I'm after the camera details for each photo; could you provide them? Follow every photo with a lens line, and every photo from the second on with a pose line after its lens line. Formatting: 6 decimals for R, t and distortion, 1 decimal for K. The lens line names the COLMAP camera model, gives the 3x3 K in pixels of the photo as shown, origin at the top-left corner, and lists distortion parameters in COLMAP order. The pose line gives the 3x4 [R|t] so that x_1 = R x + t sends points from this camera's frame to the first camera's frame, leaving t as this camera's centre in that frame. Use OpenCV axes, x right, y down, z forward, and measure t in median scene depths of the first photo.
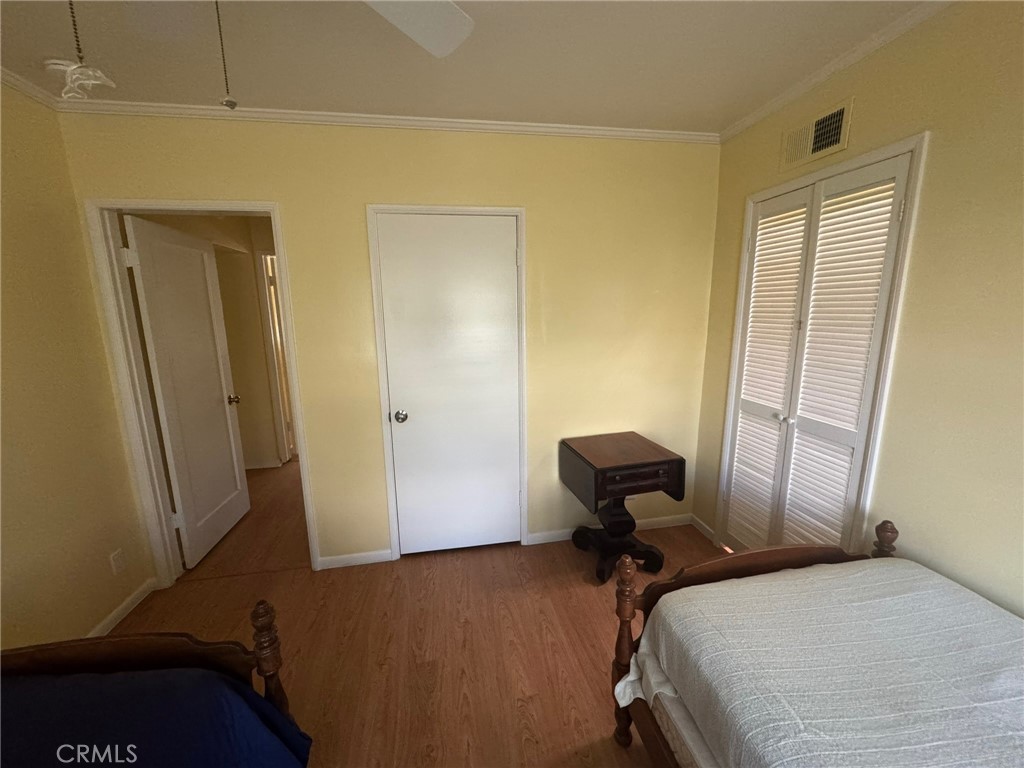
lens RADIAL K [[416.5, 0, 514.7], [0, 416.5, 388.9], [0, 0, 1]] dist [-0.000027, -0.001973]
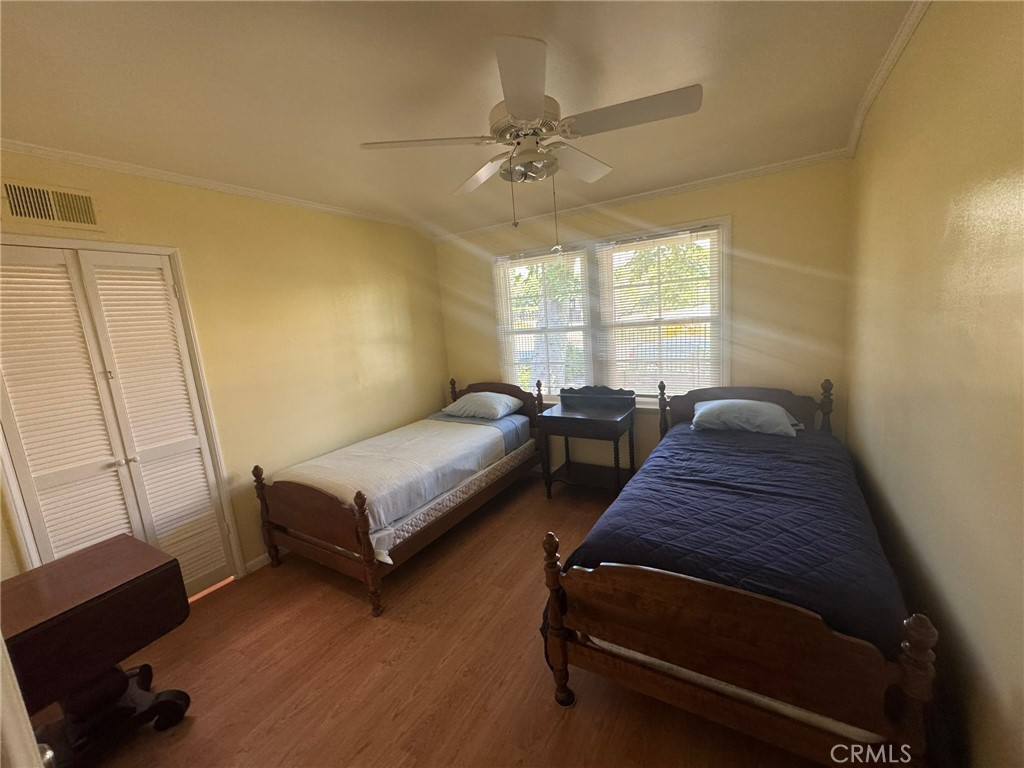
lens RADIAL K [[416.5, 0, 513.1], [0, 416.5, 384.0], [0, 0, 1]] dist [-0.000027, -0.001973]
pose [[-0.755625, -0.035623, 0.654035, -0.957282], [0.208653, 0.933411, 0.291903, -0.261008], [-0.620882, 0.357035, -0.697876, 1.272903]]
